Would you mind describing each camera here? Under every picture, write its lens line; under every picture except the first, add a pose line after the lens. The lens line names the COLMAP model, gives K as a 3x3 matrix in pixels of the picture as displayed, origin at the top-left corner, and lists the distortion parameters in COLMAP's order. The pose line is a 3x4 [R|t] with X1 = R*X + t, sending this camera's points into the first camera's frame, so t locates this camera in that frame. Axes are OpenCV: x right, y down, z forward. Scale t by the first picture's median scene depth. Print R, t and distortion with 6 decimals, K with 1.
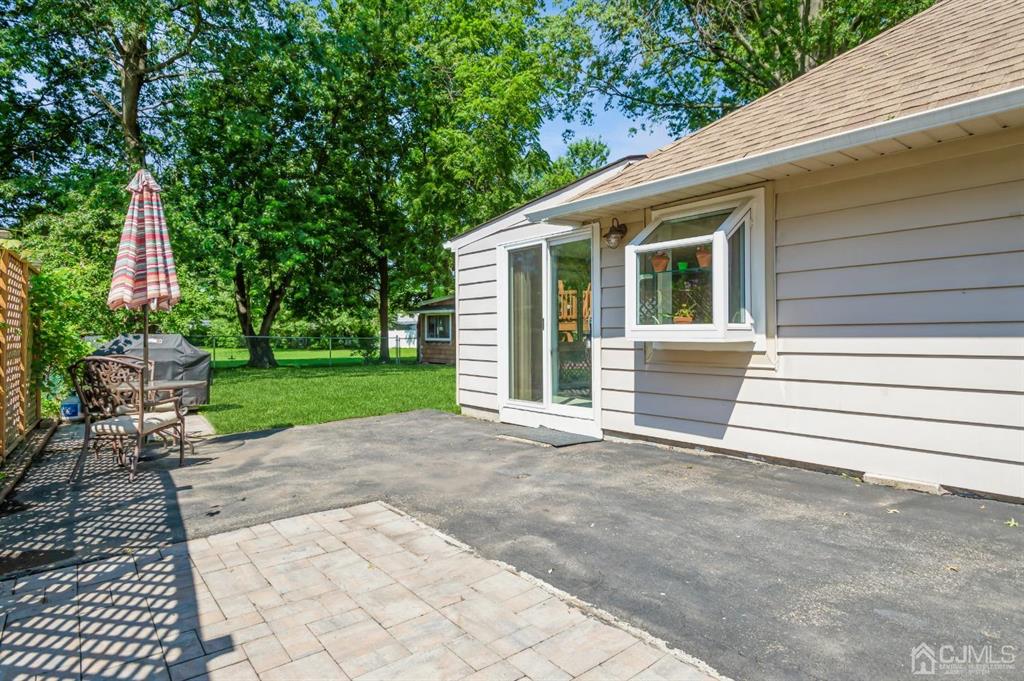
lens RADIAL K [[572.5, 0, 513.3], [0, 572.5, 338.0], [0, 0, 1]] dist [-0.000676, -0.000449]
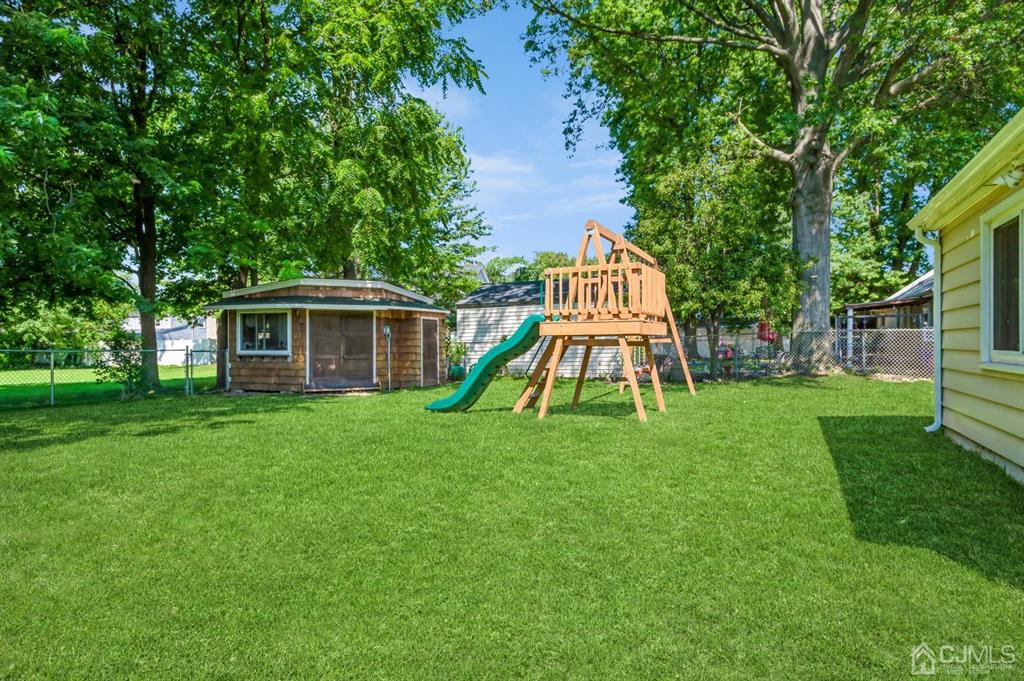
lens RADIAL K [[572.5, 0, 511.3], [0, 572.5, 344.6], [0, 0, 1]] dist [-0.000676, -0.000449]
pose [[0.909718, -0.001958, 0.415223, -0.141444], [0.005662, 0.999954, -0.007691, 0.000228], [-0.415189, 0.009348, 0.909687, 0.327574]]
